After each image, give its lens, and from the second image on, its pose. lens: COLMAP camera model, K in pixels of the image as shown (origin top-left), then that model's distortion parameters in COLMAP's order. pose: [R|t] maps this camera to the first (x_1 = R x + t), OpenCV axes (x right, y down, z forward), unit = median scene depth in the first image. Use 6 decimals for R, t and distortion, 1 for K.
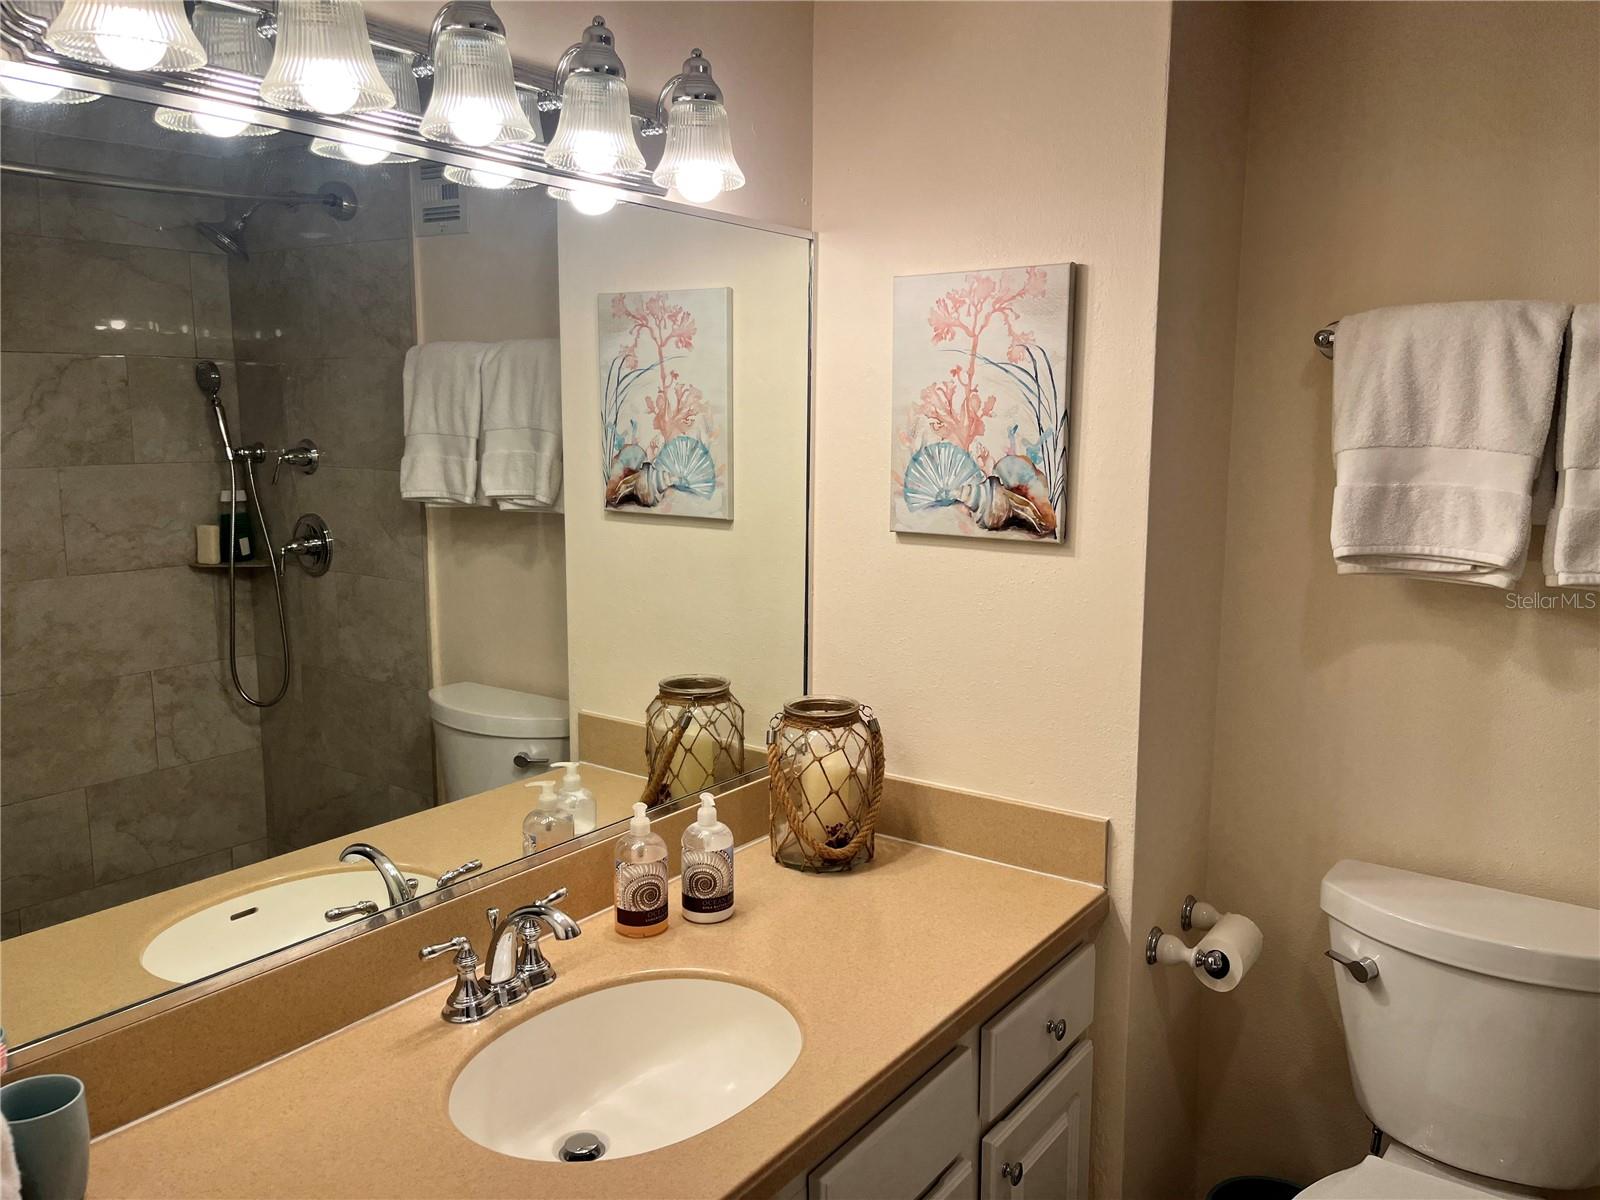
lens RADIAL K [[1213.7, 0, 812.3], [0, 1213.7, 596.8], [0, 0, 1]] dist [0.049511, -0.058187]
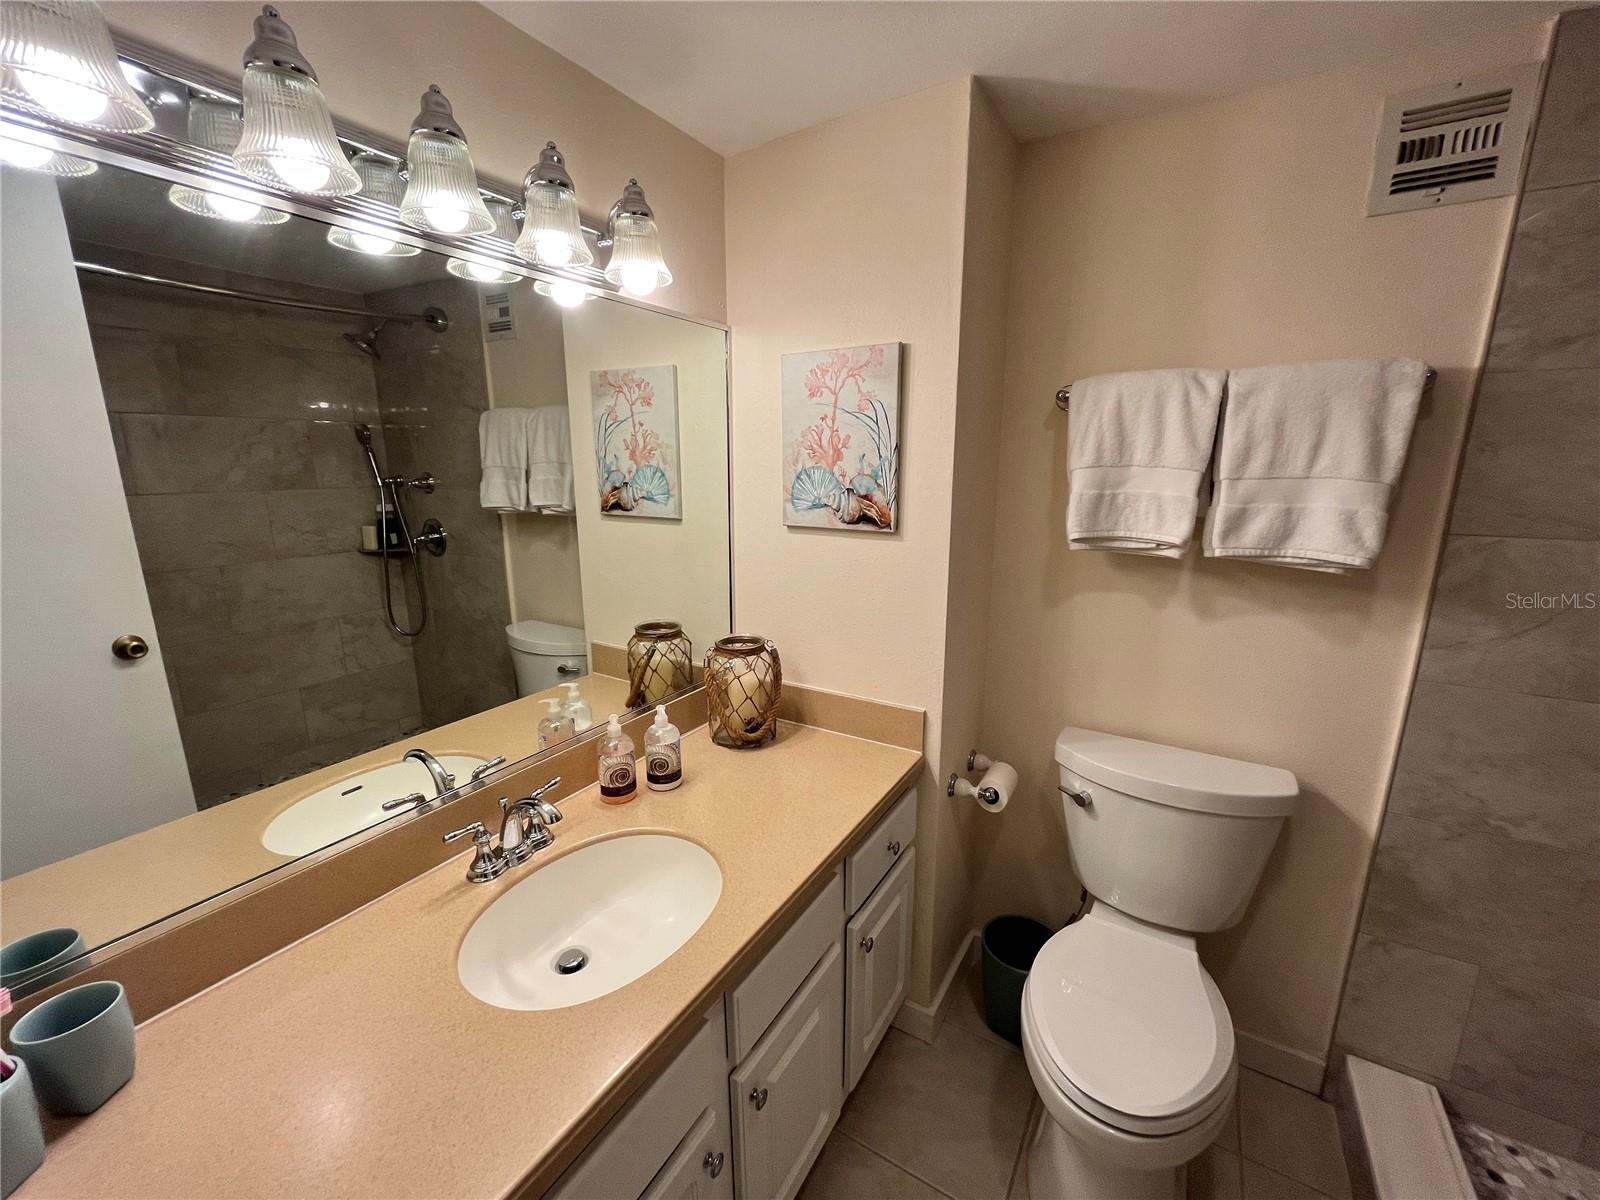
lens RADIAL K [[642.2, 0, 799.0], [0, 642.2, 599.2], [0, 0, 1]] dist [-0.001689, -0.000962]
pose [[0.997200, -0.021681, 0.071574, 0.026393], [0.016980, 0.997698, 0.065658, -0.015266], [-0.072833, -0.064259, 0.995272, 0.202281]]
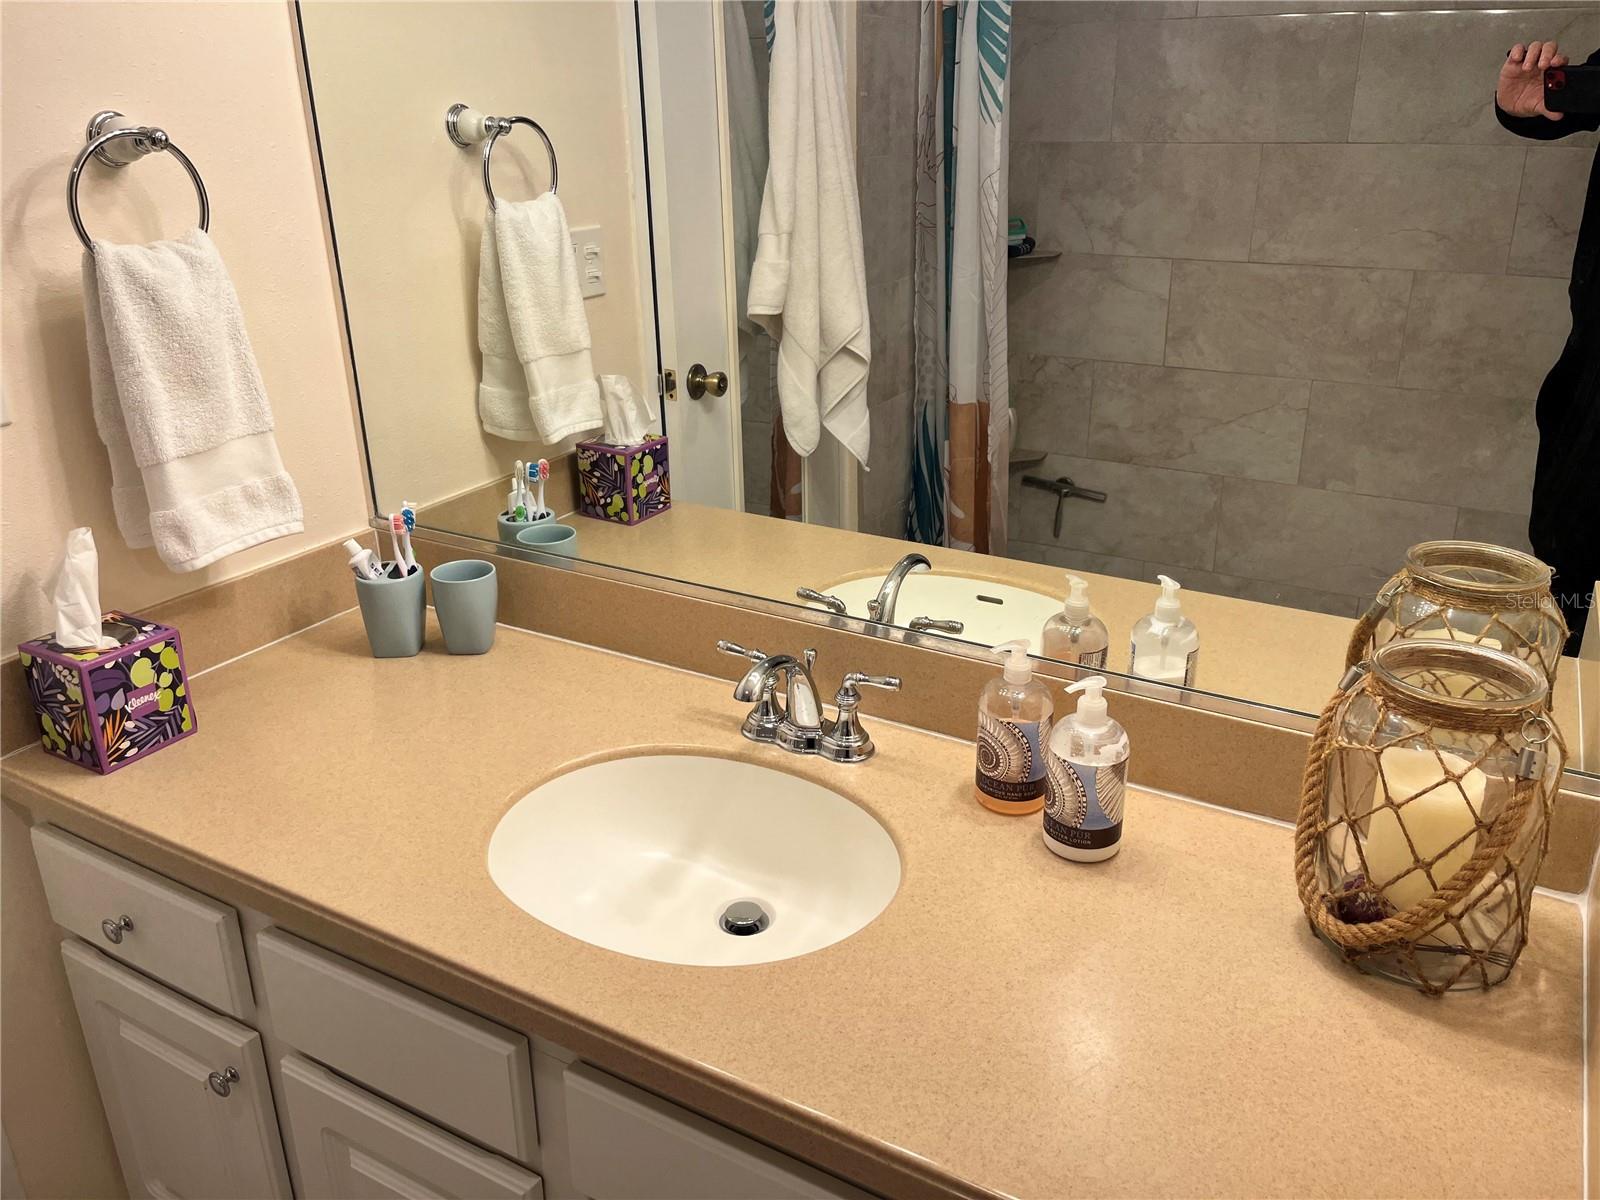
lens RADIAL K [[1213.7, 0, 812.8], [0, 1213.7, 594.0], [0, 0, 1]] dist [0.049511, -0.058187]
pose [[0.119832, 0.373894, -0.919698, 0.447012], [-0.147936, 0.922755, 0.355862, -0.083823], [0.981710, 0.093413, 0.165888, 0.690538]]
